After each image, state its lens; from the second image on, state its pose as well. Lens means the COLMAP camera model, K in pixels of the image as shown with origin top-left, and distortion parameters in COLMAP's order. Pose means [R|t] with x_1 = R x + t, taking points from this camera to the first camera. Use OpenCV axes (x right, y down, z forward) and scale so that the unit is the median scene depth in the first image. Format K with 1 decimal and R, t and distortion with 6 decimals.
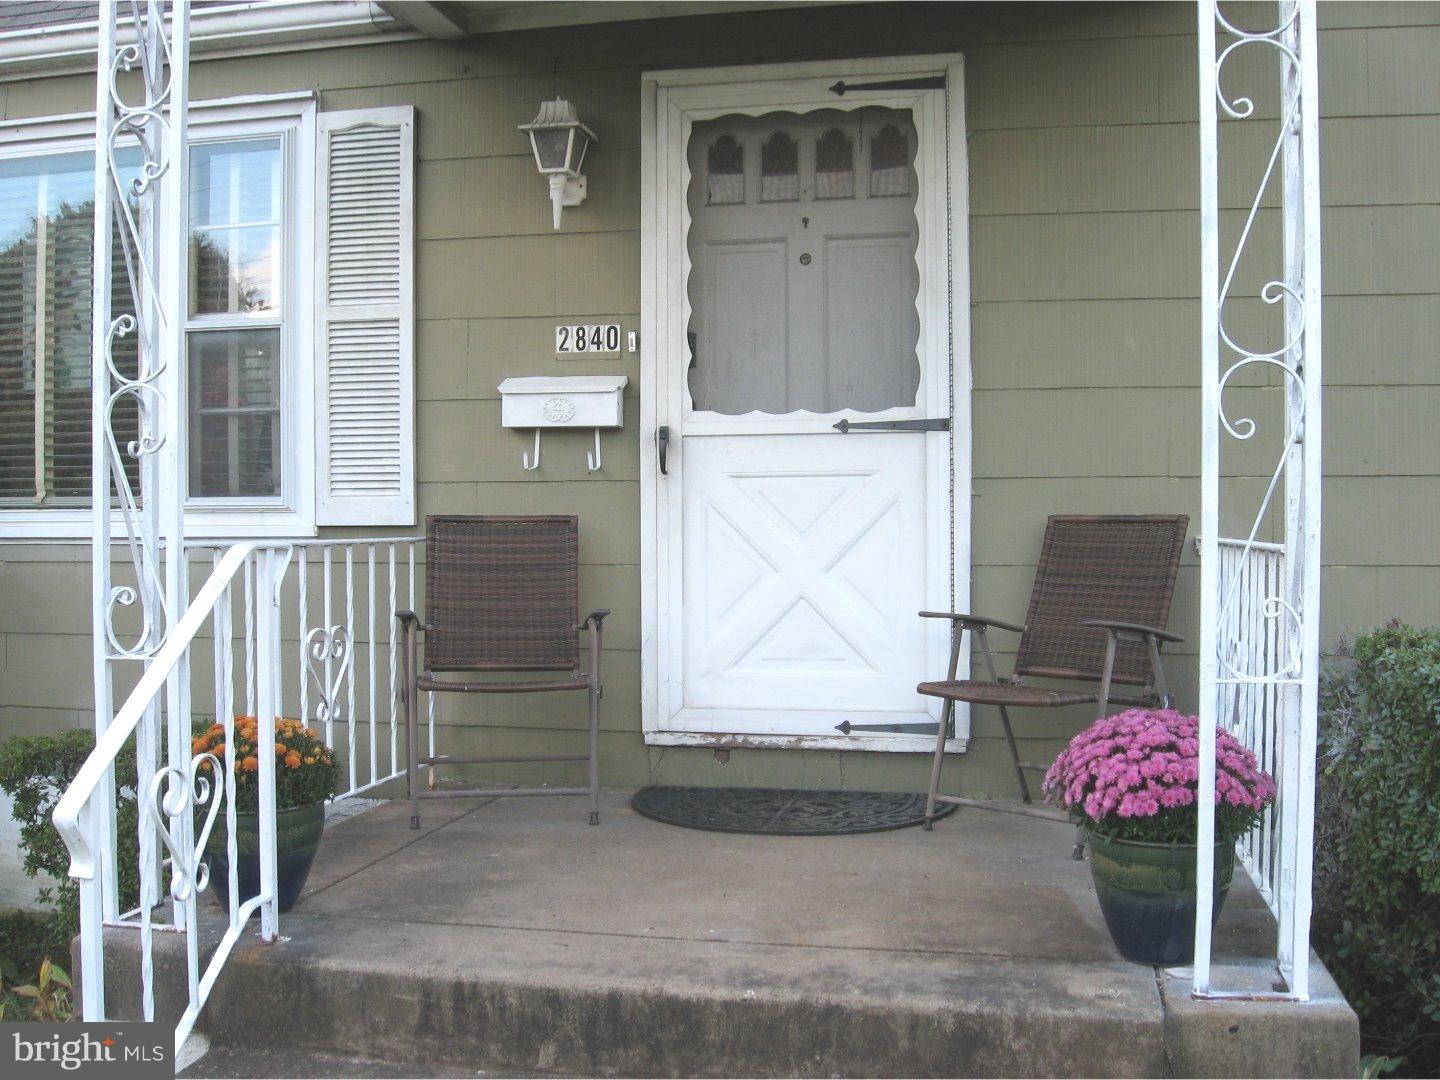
lens RADIAL K [[1519.6, 0, 684.2], [0, 1519.6, 534.4], [0, 0, 1]] dist [-0.154207, 0.131239]
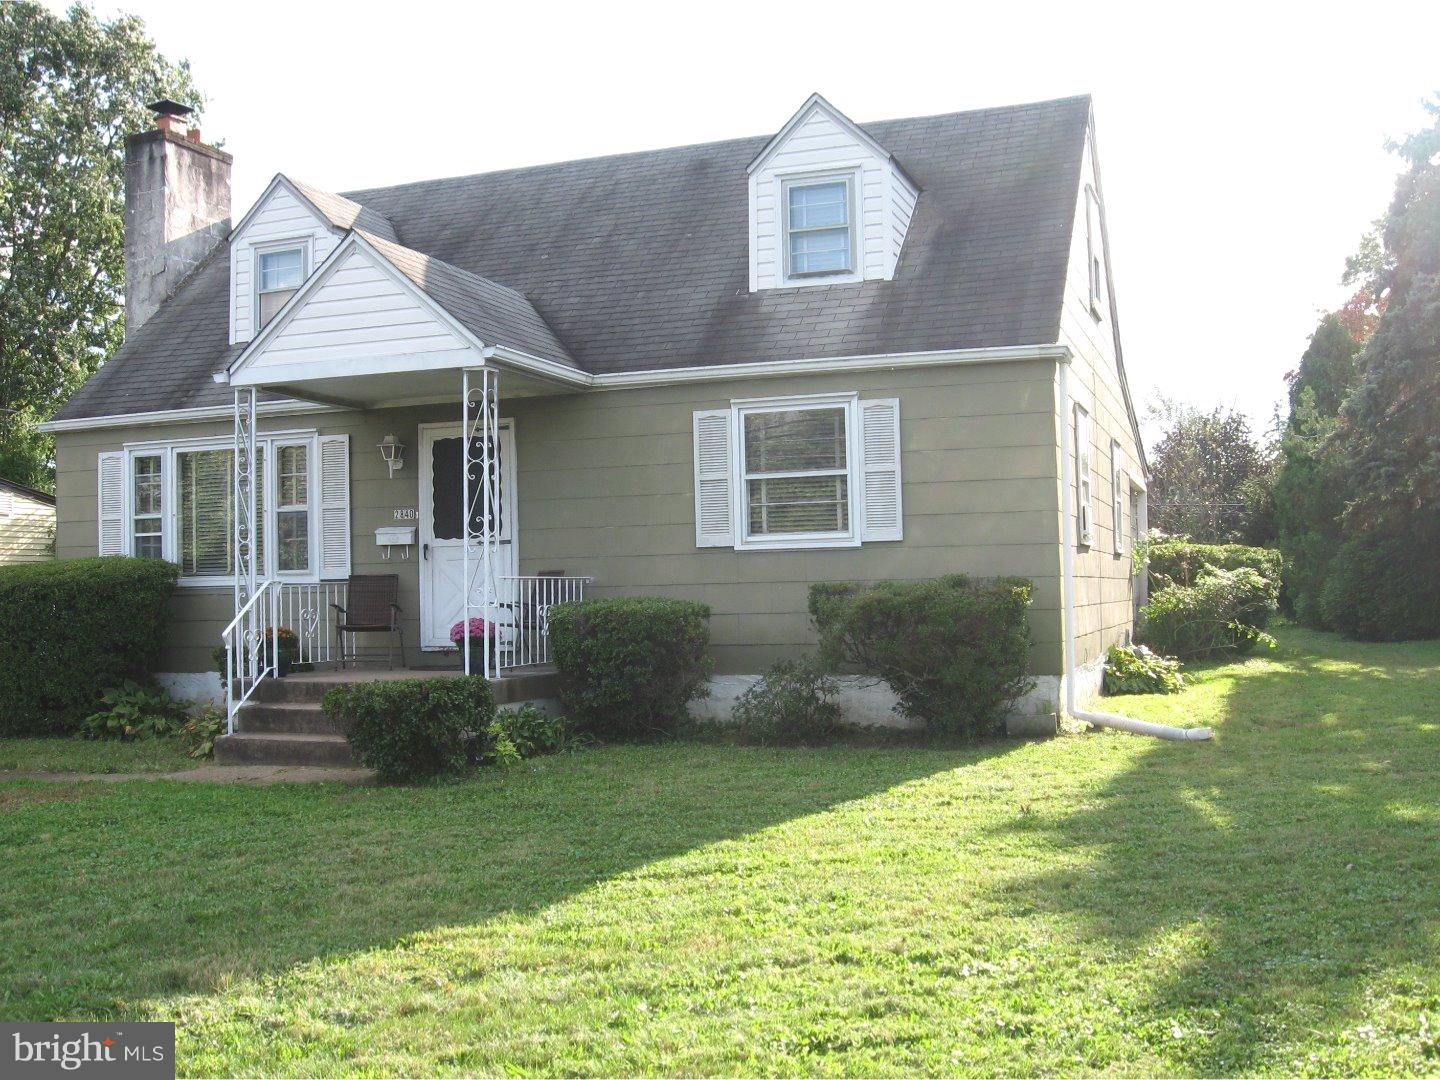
lens RADIAL K [[1519.6, 0, 684.2], [0, 1519.6, 534.4], [0, 0, 1]] dist [-0.154207, 0.131239]
pose [[0.990228, -0.024395, -0.137310, 0.892411], [0.018167, 0.998756, -0.046434, 0.057285], [0.138272, 0.043486, 0.989439, -1.862848]]
